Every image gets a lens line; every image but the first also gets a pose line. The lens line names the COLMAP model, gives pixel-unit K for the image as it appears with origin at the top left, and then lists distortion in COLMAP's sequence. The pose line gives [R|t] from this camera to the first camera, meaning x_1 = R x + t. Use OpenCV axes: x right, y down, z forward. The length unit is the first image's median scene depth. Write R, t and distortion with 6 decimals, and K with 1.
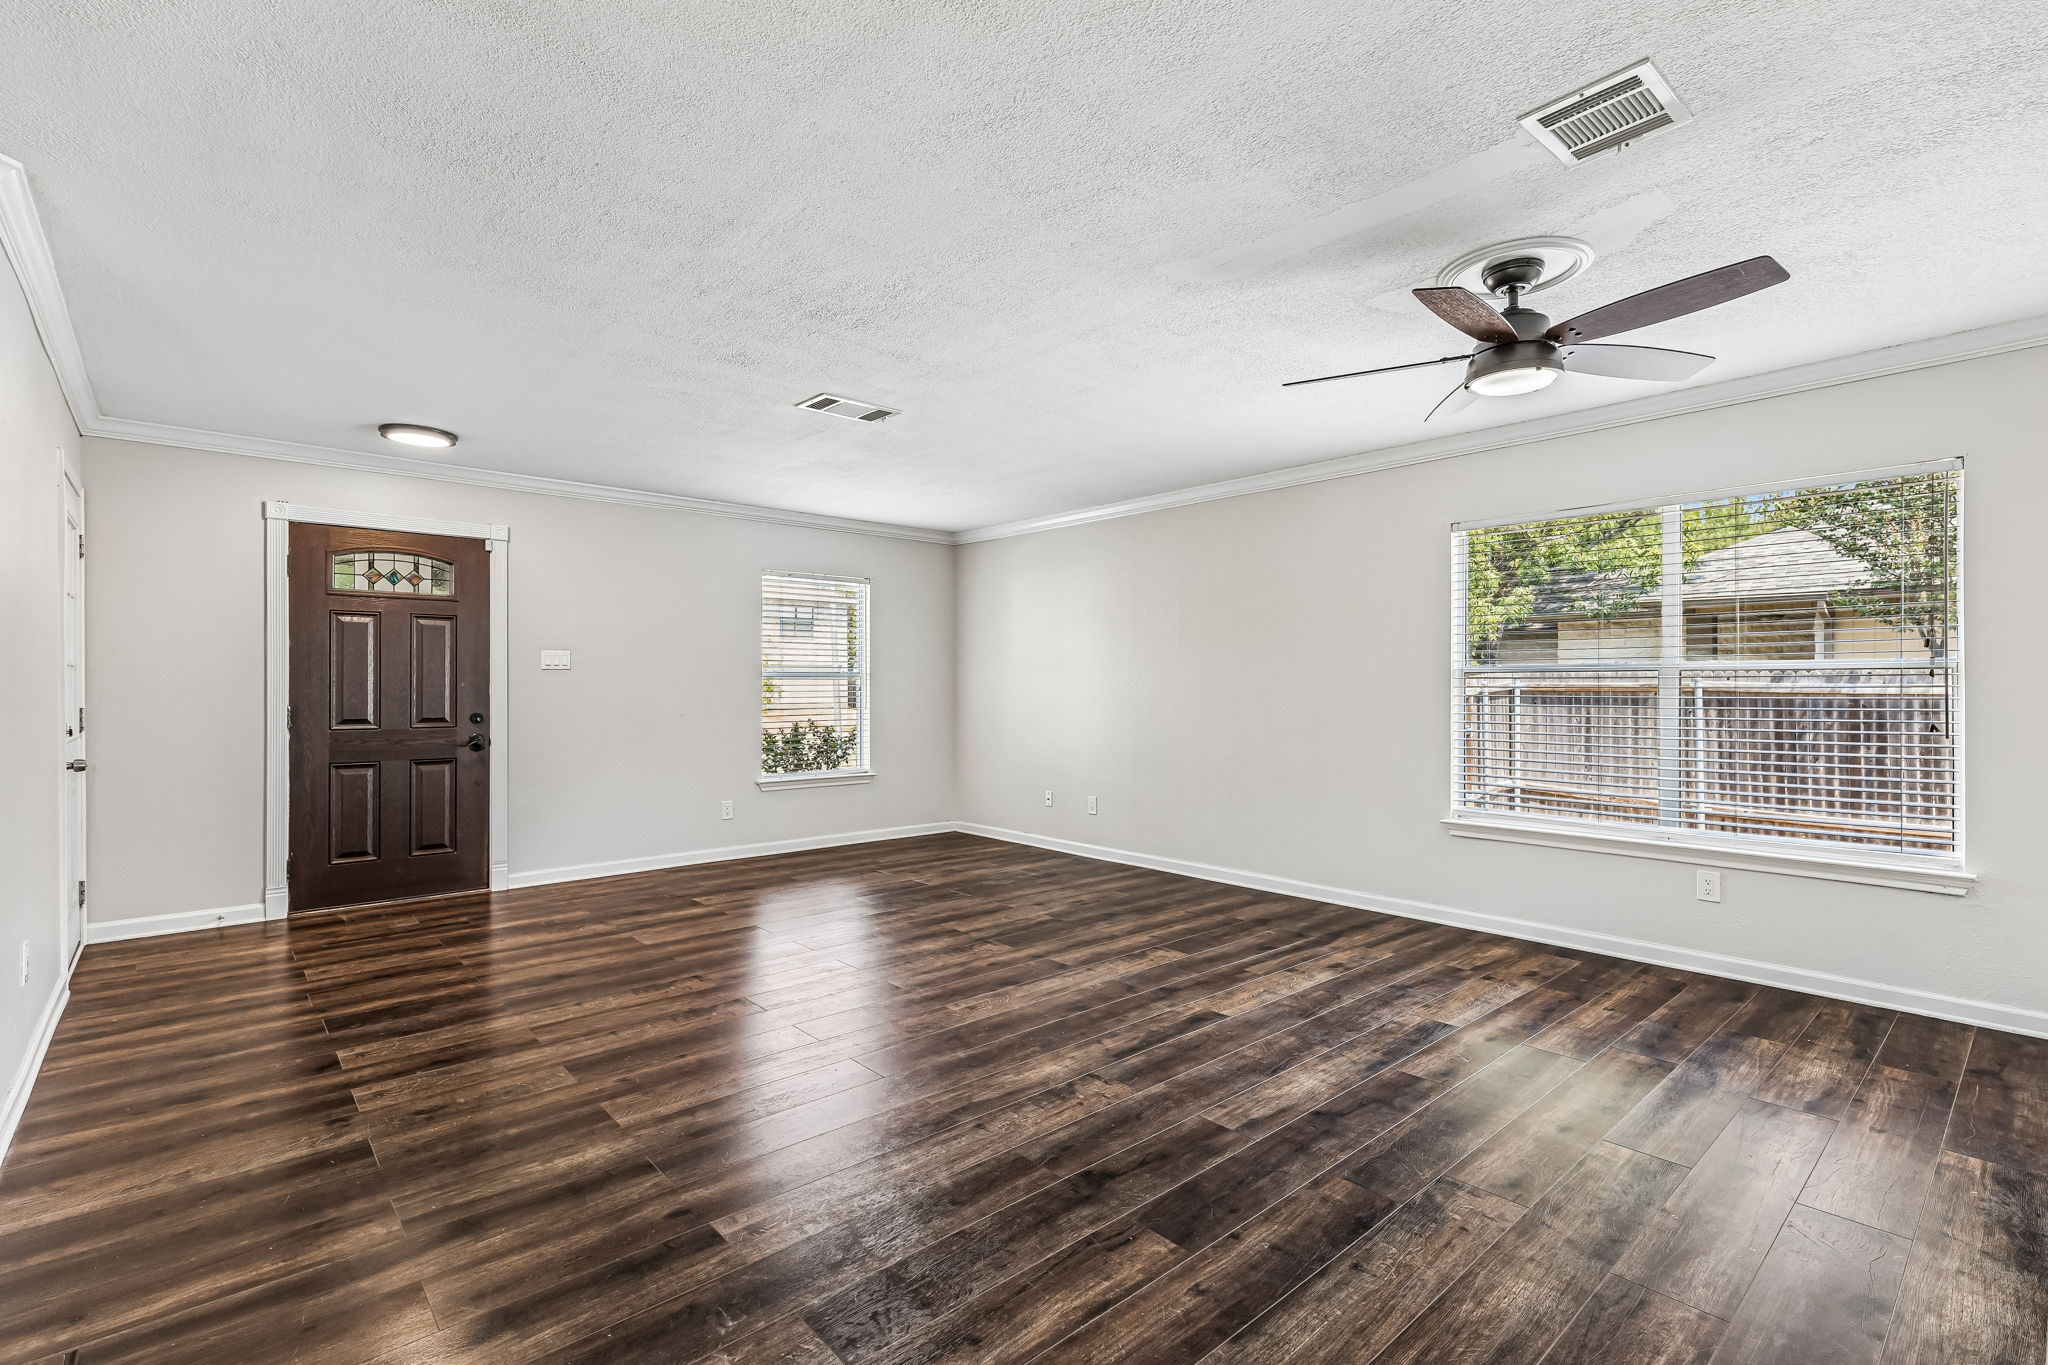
lens RADIAL K [[947.8, 0, 1024.0], [0, 947.8, 682.5], [0, 0, 1]] dist [0.008848, 0.000179]
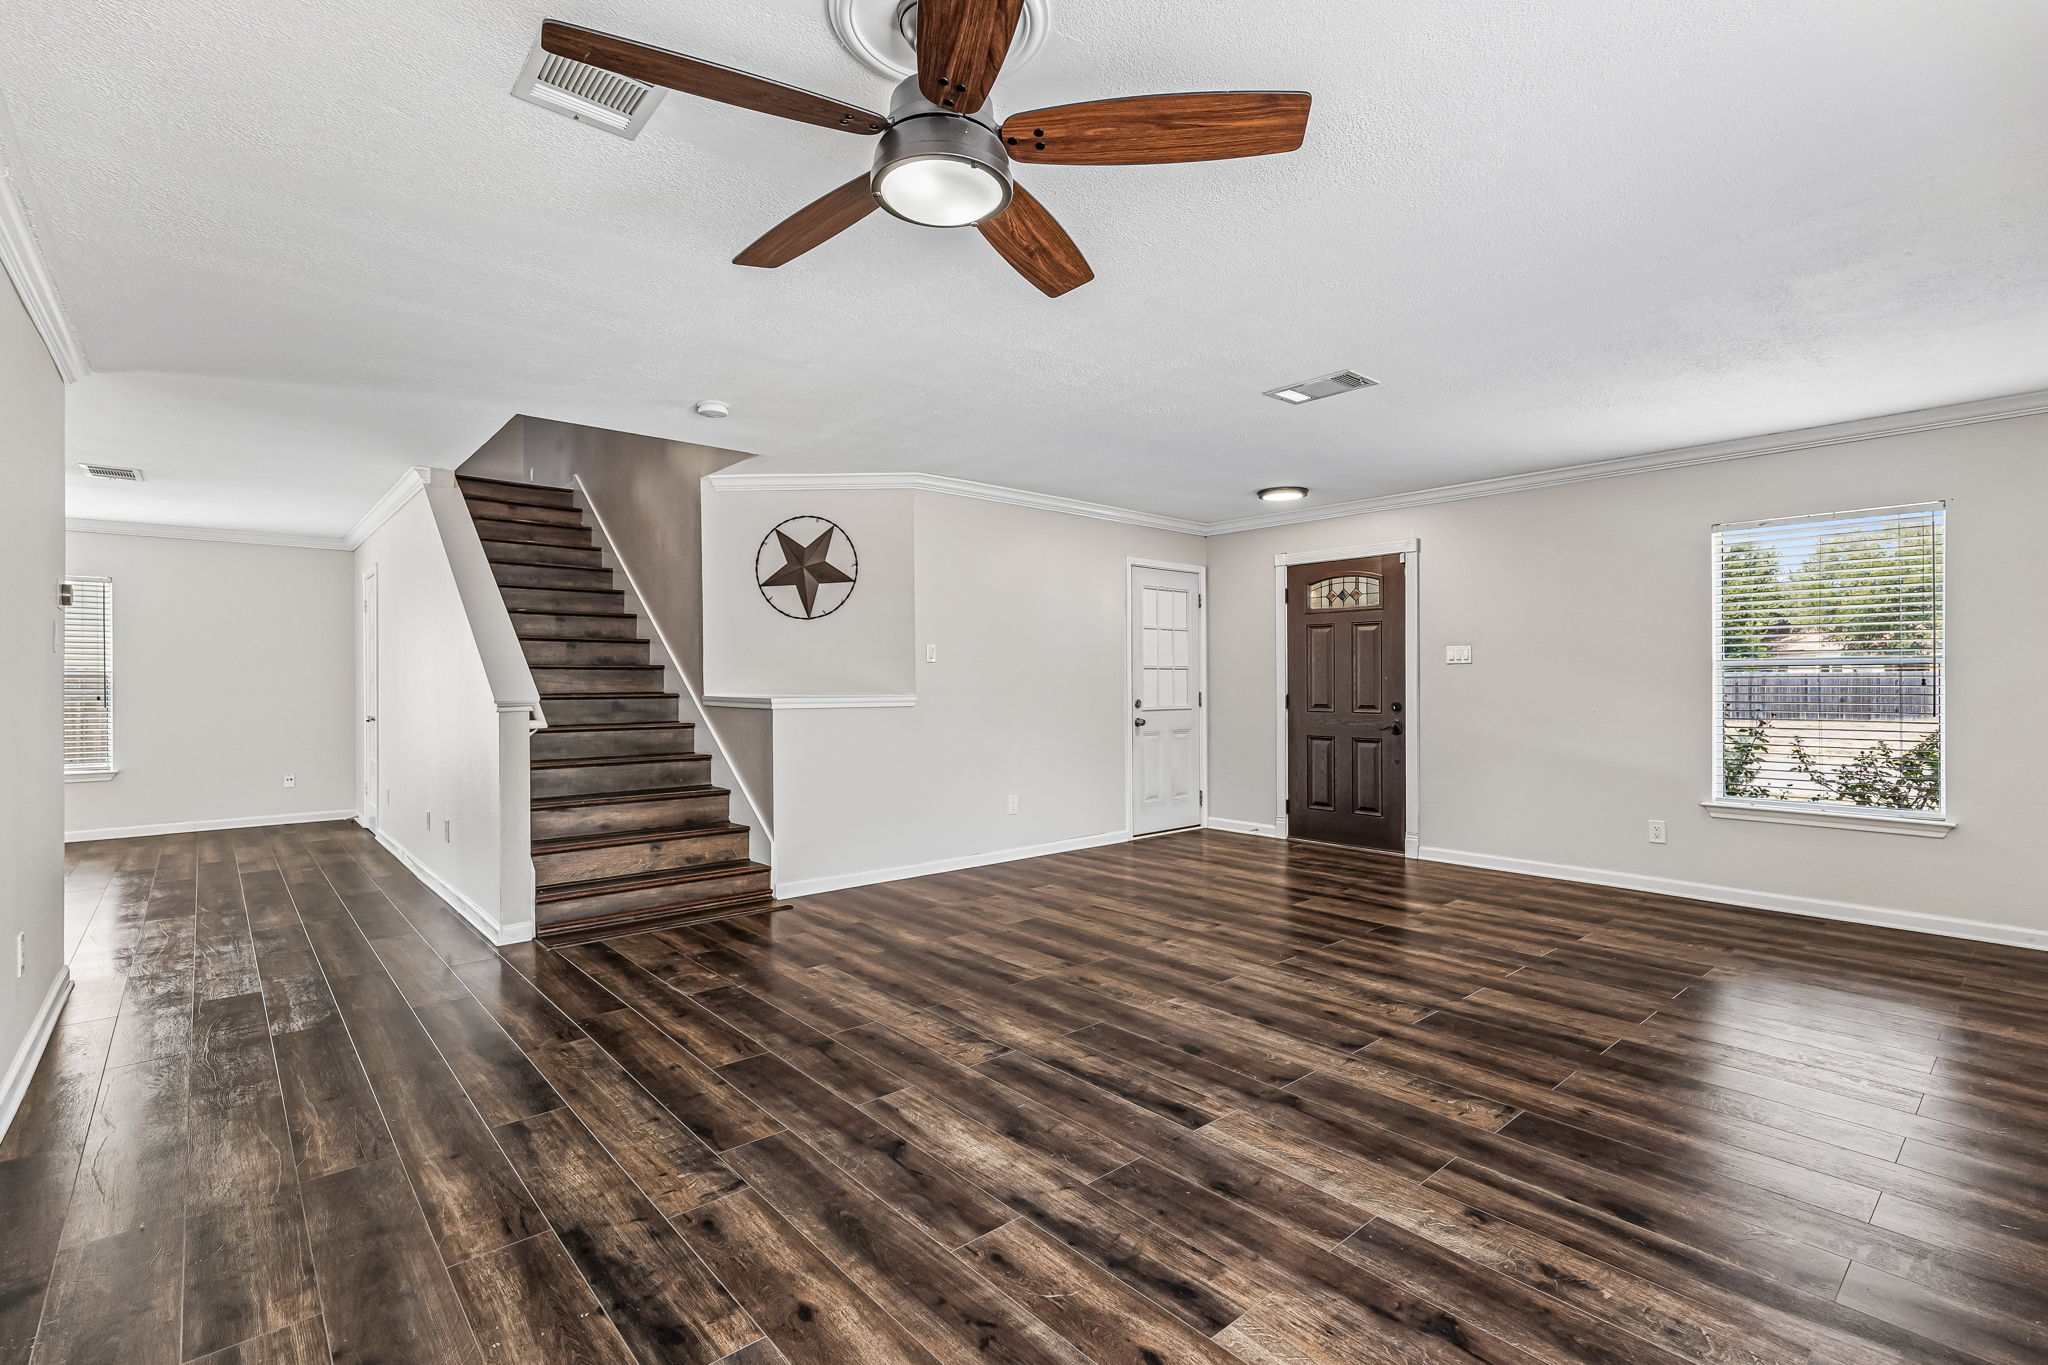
lens RADIAL K [[947.8, 0, 1024.0], [0, 947.8, 682.5], [0, 0, 1]] dist [0.008848, 0.000179]
pose [[-0.023059, 0.000999, -0.999734, 0.853828], [0.005572, 0.999984, 0.000871, 0.005507], [0.999719, -0.005551, -0.023064, 0.797507]]
